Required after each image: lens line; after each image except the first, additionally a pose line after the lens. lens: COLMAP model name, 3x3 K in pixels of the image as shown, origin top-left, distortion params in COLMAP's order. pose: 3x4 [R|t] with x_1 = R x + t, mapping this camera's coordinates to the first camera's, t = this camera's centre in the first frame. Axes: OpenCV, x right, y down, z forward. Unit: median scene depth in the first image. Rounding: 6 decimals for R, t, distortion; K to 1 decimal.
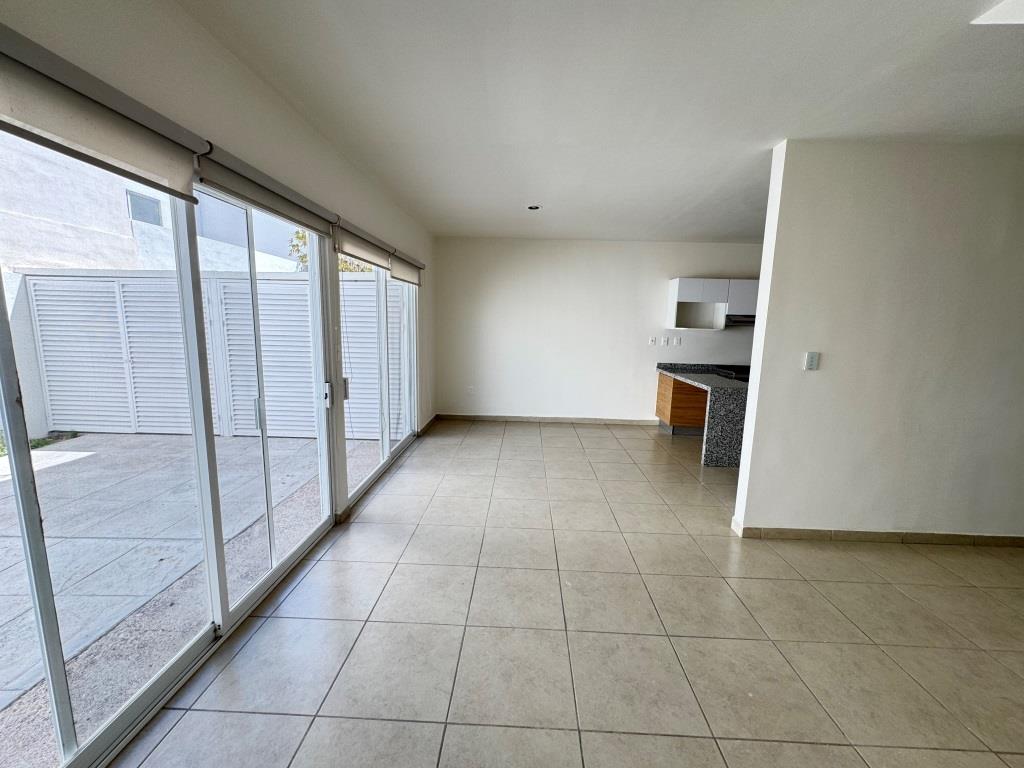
lens RADIAL K [[407.6, 0, 512.2], [0, 407.6, 382.5], [0, 0, 1]] dist [-0.002581, 0.000556]
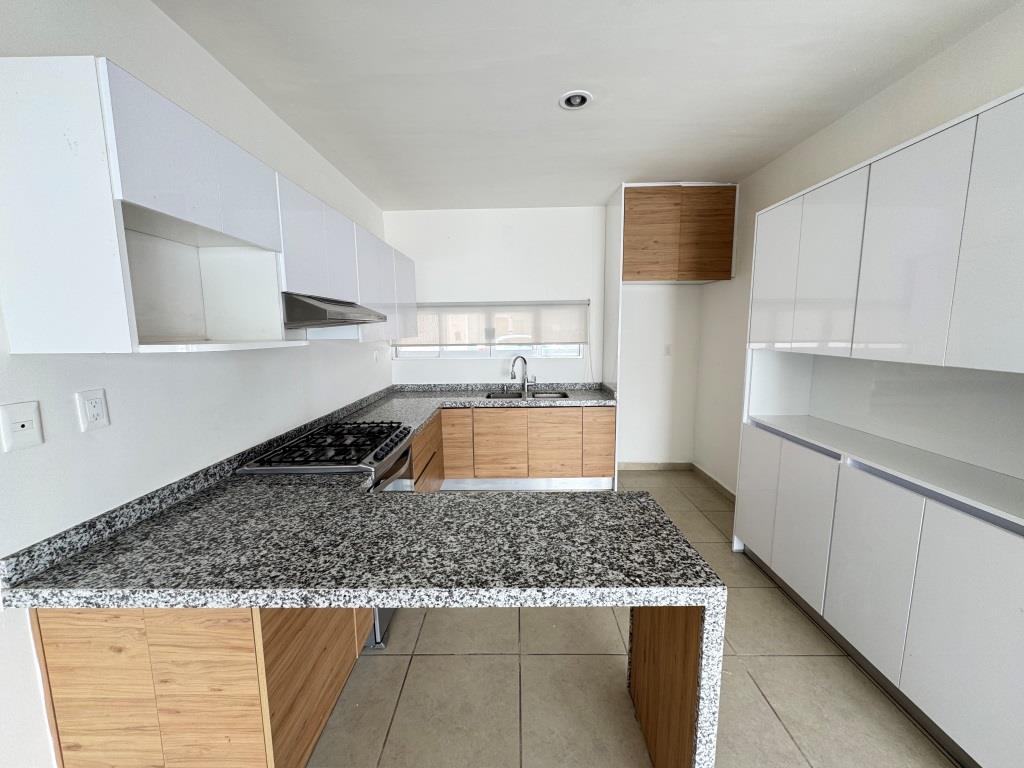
lens RADIAL K [[407.6, 0, 512.2], [0, 407.6, 382.5], [0, 0, 1]] dist [-0.002581, 0.000556]
pose [[-0.024331, -0.153597, 0.987834, 0.214551], [0.154742, 0.975639, 0.155512, -0.122669], [-0.987655, 0.156644, 0.000030, 0.848967]]
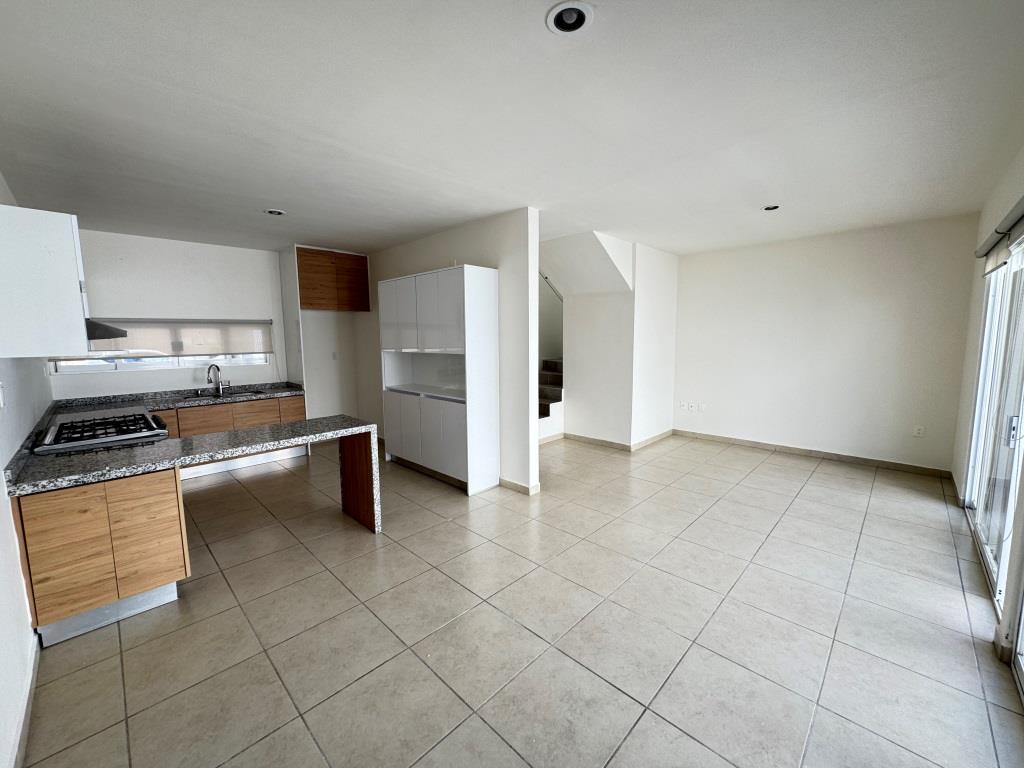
lens RADIAL K [[407.6, 0, 512.2], [0, 407.6, 382.5], [0, 0, 1]] dist [-0.002581, 0.000556]
pose [[-0.738465, -0.088861, 0.668411, -0.132014], [0.094034, 0.968021, 0.232581, -0.159951], [-0.667703, 0.234606, -0.706493, 1.027654]]
